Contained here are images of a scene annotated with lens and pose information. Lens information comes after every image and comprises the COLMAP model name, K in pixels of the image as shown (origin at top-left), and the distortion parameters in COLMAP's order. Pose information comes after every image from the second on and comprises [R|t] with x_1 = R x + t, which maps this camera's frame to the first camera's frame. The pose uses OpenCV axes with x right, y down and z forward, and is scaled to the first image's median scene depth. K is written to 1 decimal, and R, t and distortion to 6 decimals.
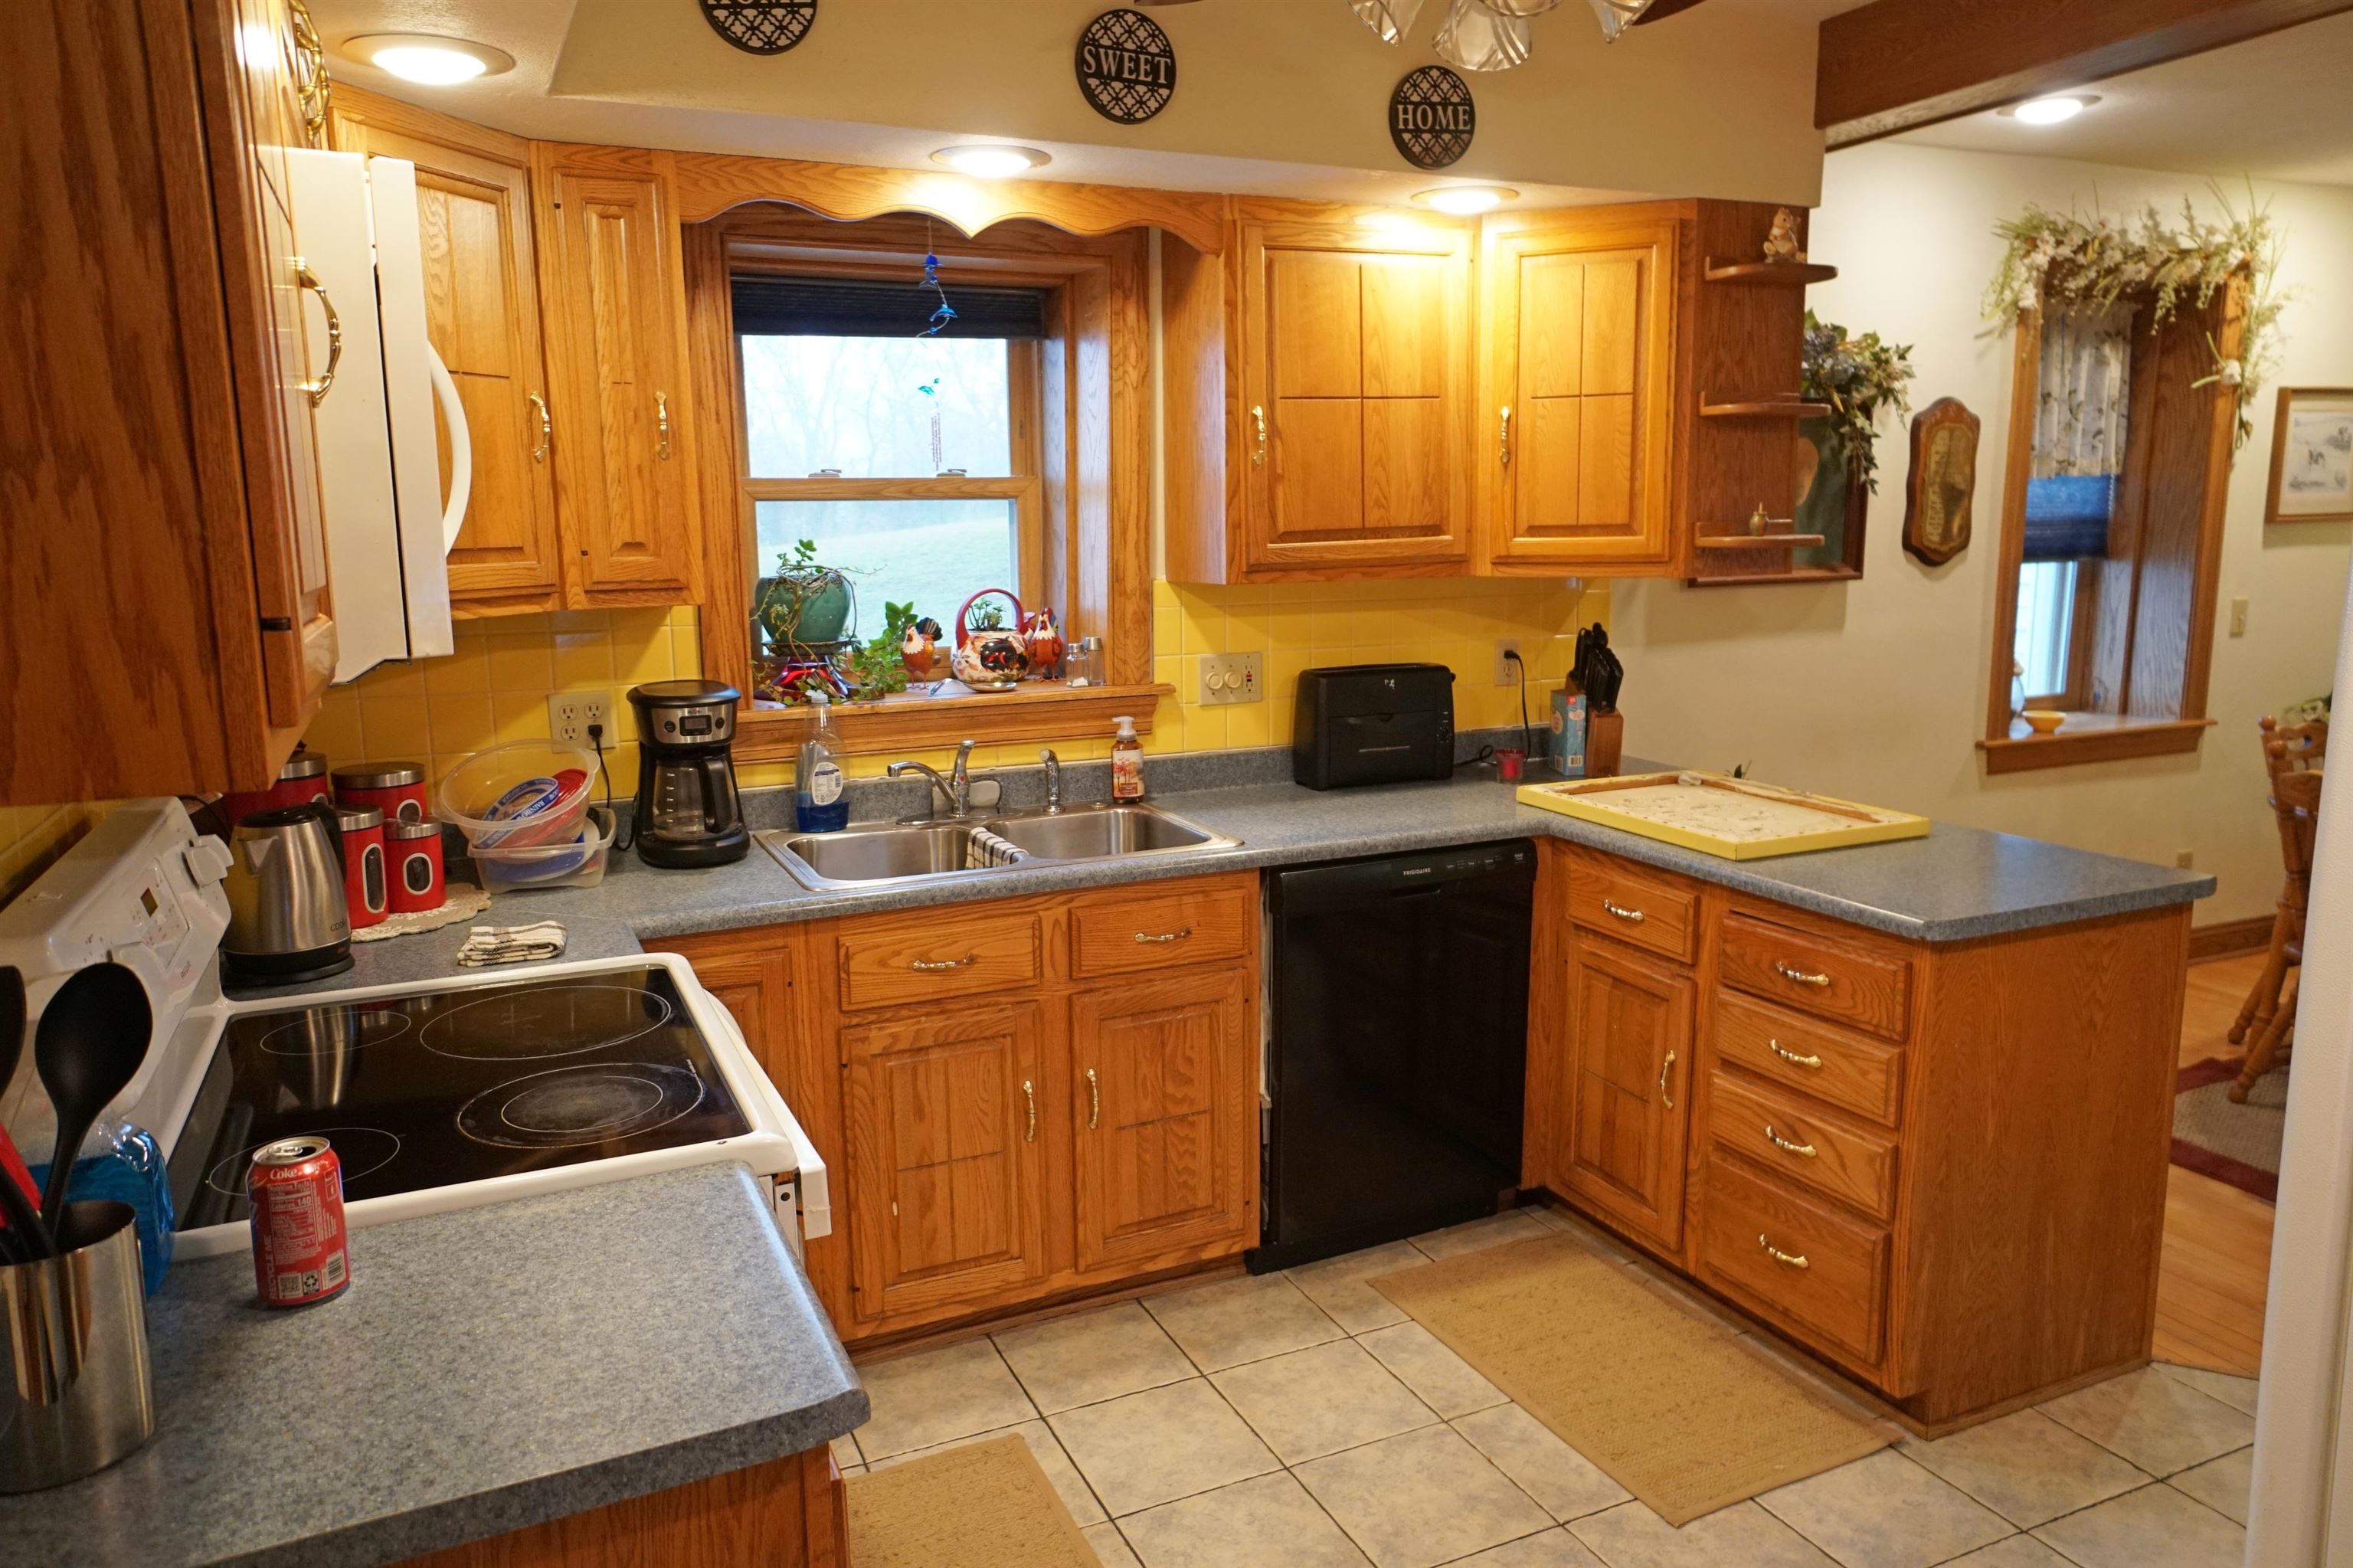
lens RADIAL K [[1579.9, 0, 1167.9], [0, 1579.9, 771.1], [0, 0, 1]] dist [0.003816, 0.026932]
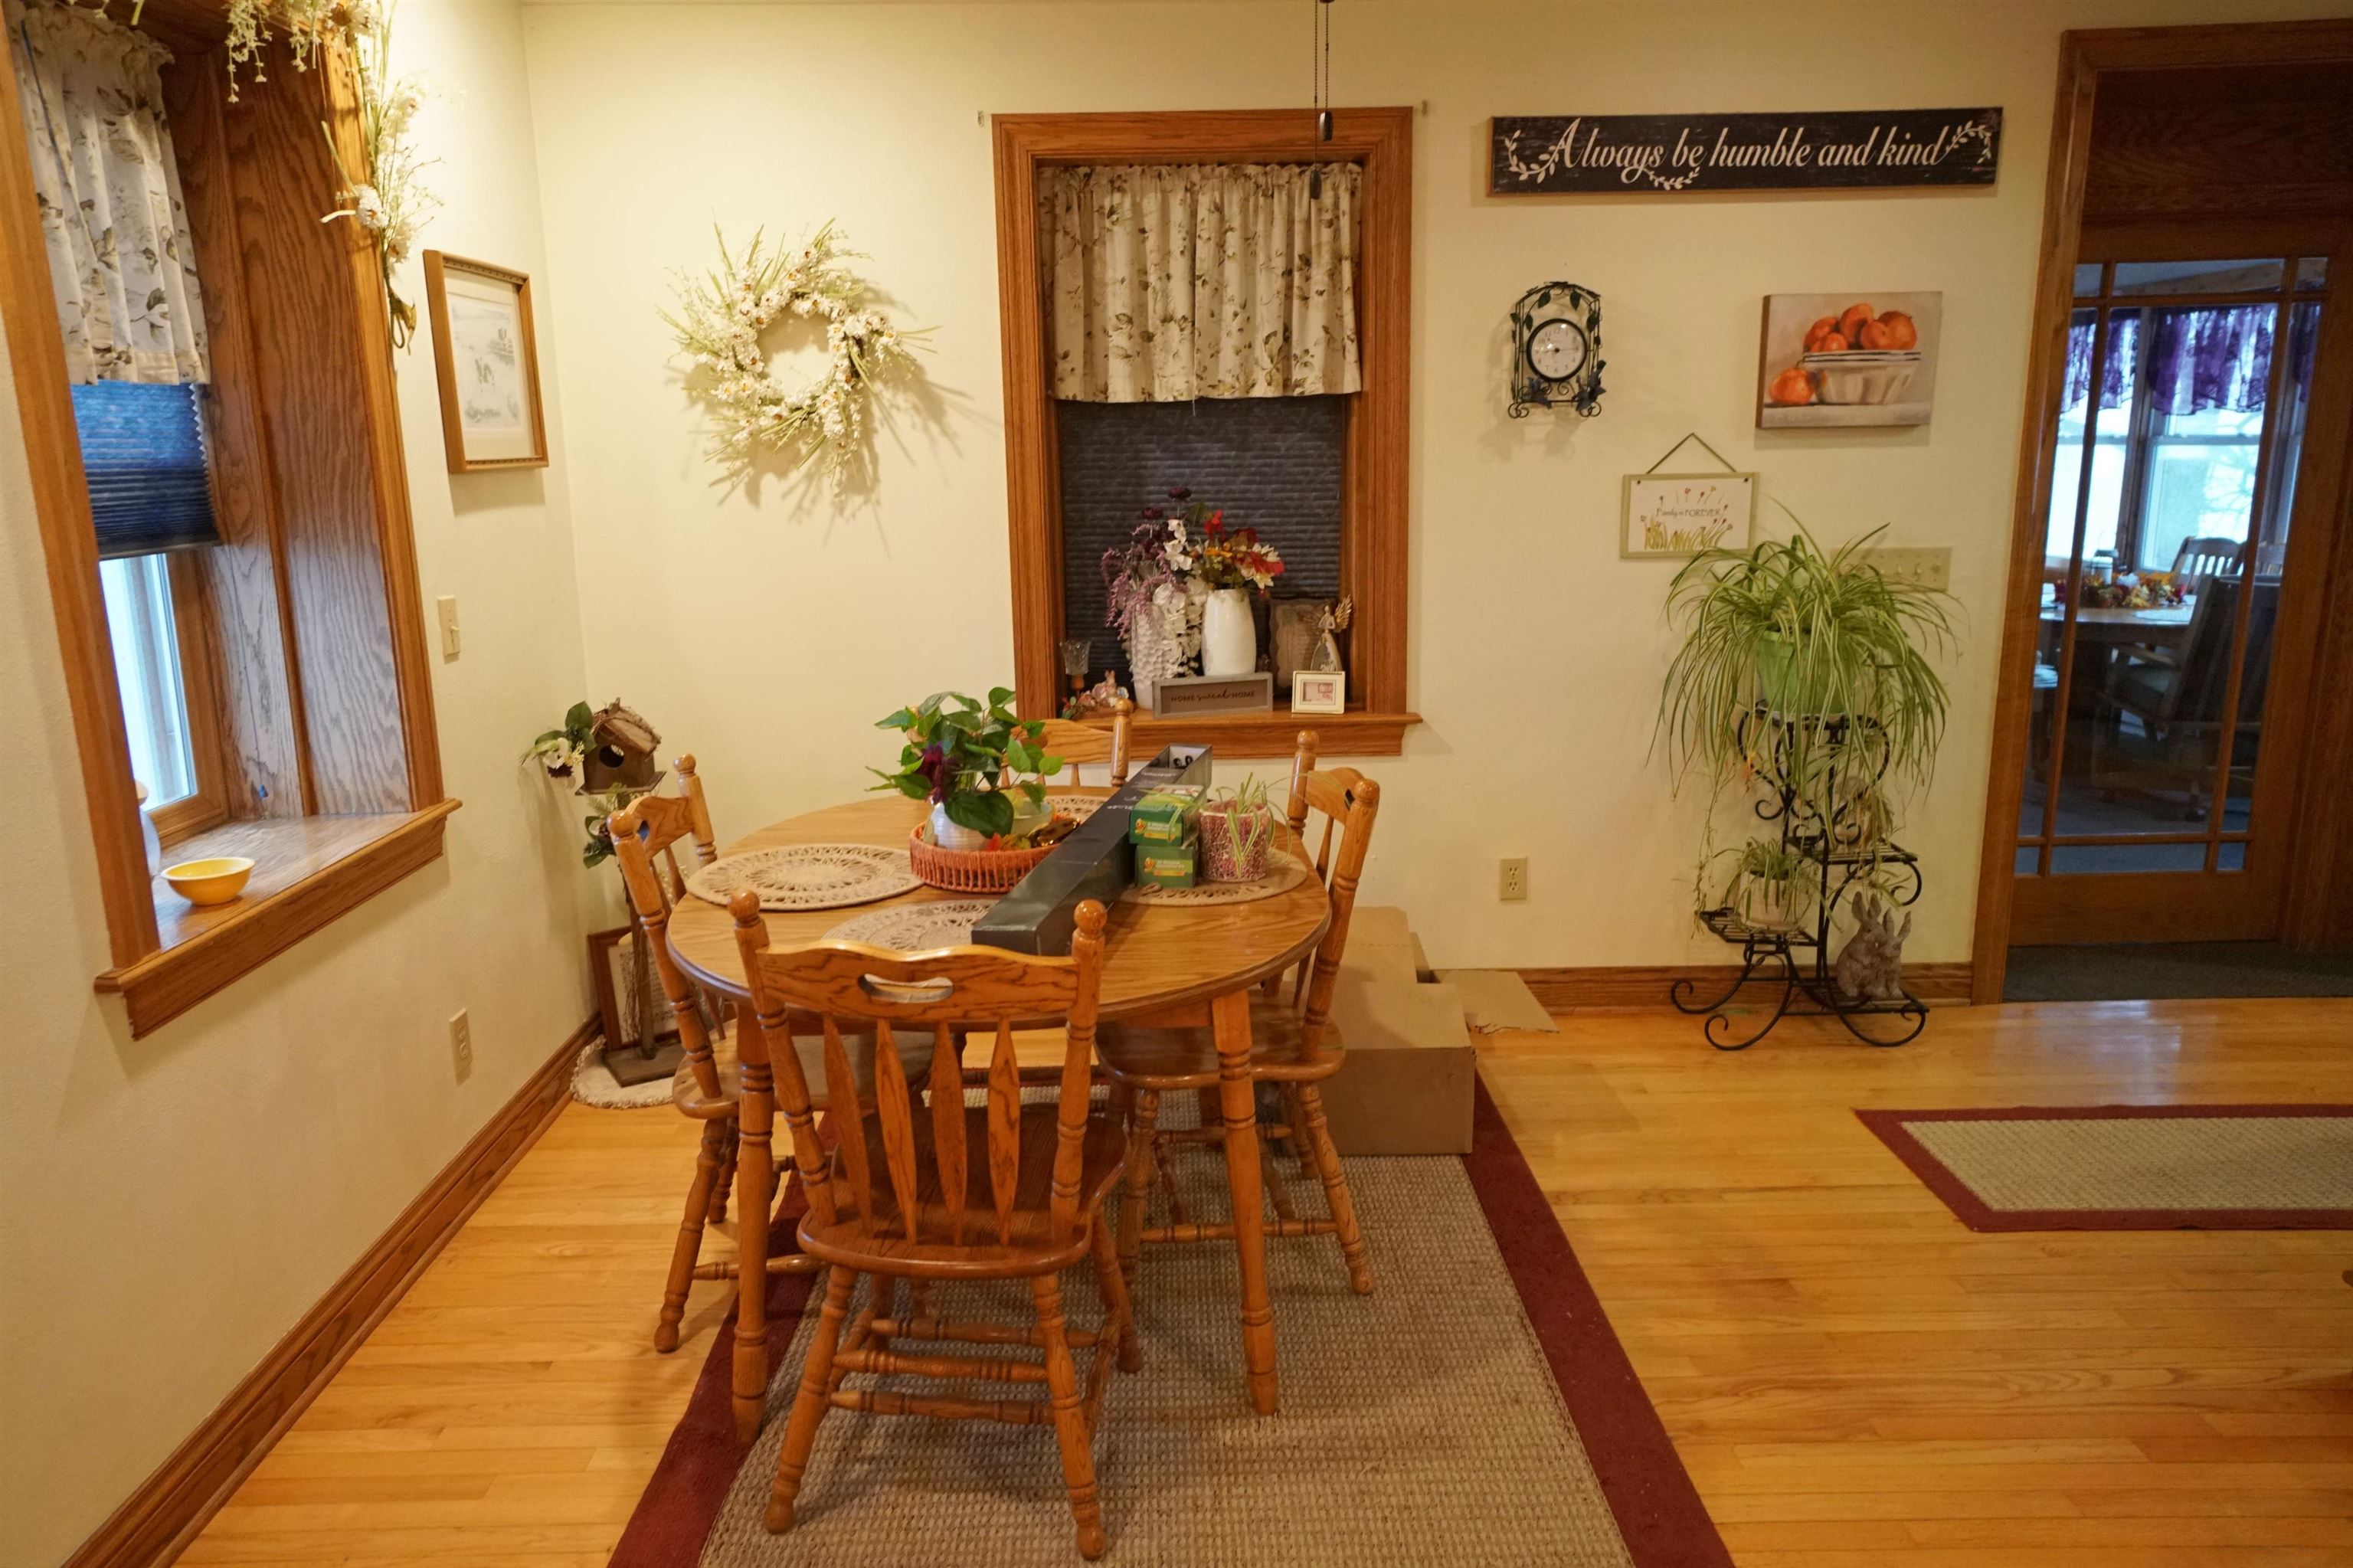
lens RADIAL K [[1579.9, 0, 1171.3], [0, 1579.9, 774.9], [0, 0, 1]] dist [0.003816, 0.026932]
pose [[0.396158, -0.186560, 0.899029, 0.331238], [0.156842, 0.978499, 0.133938, -0.118140], [-0.904687, 0.087945, 0.416901, 0.739522]]
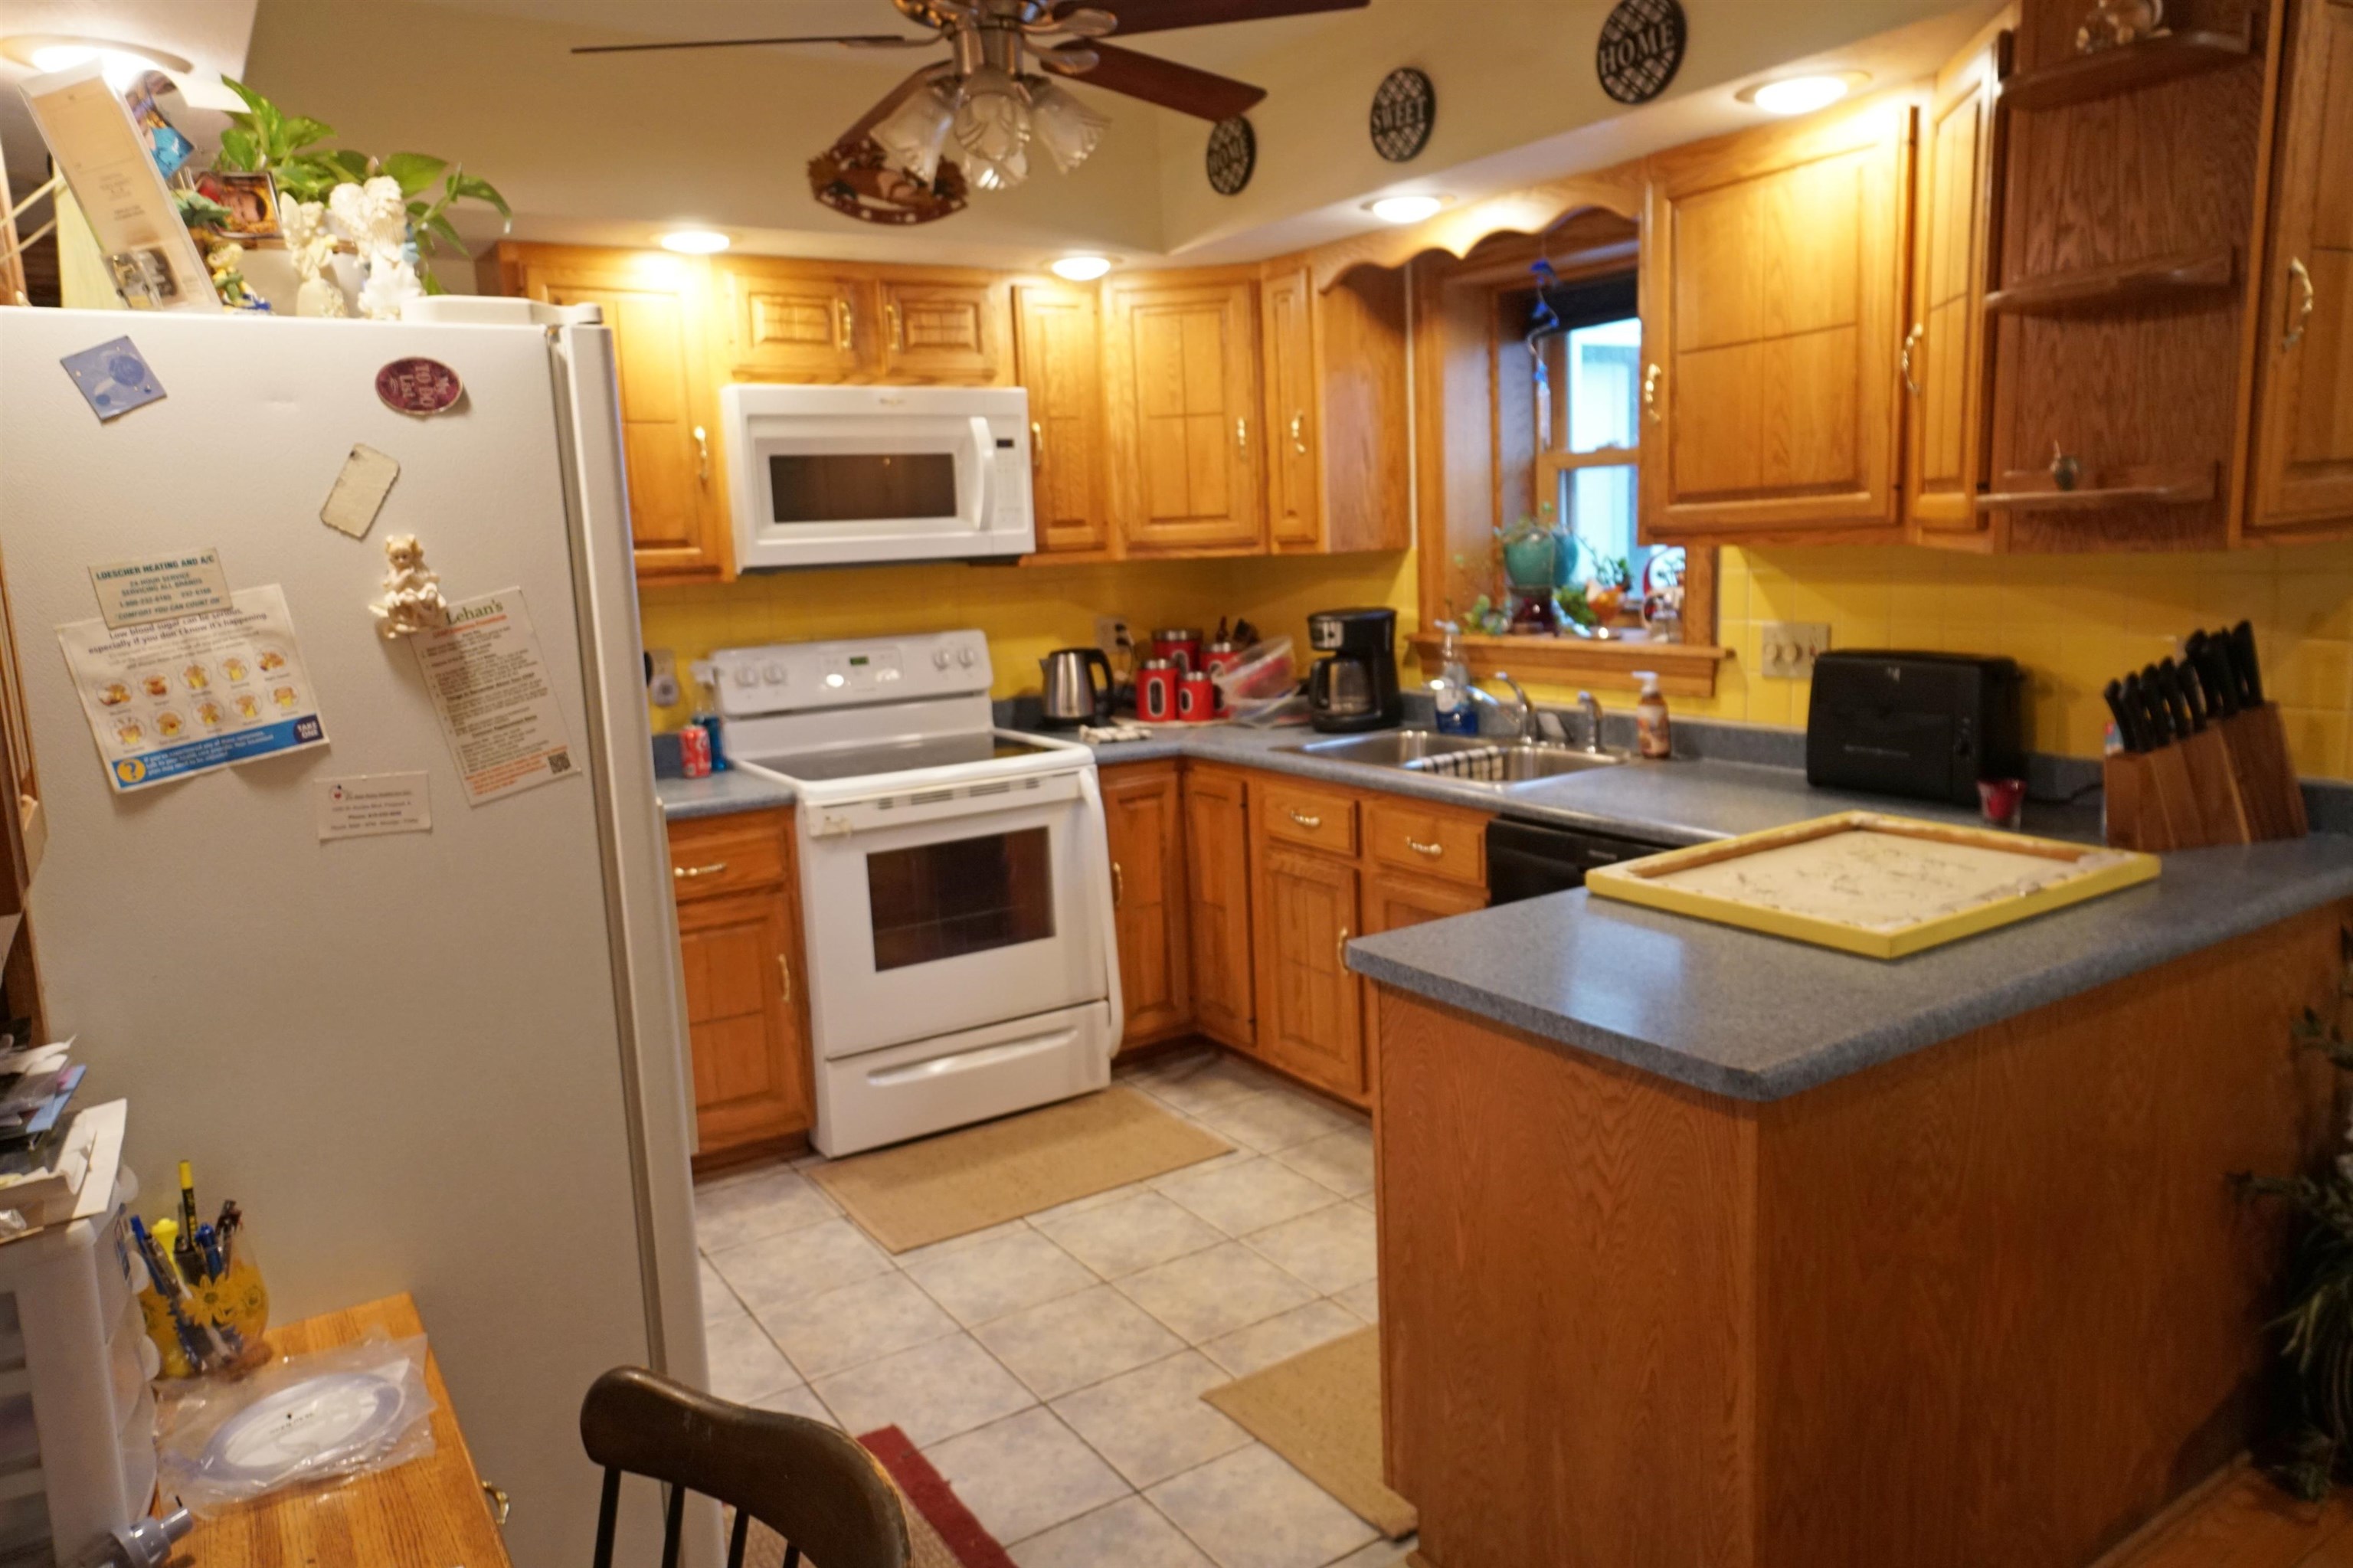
lens RADIAL K [[1579.9, 0, 1170.8], [0, 1579.9, 767.7], [0, 0, 1]] dist [0.003816, 0.026932]
pose [[0.143449, 0.160293, -0.976590, 0.939768], [-0.118459, 0.982482, 0.143860, -0.084966], [0.982543, 0.095049, 0.159924, 0.530477]]
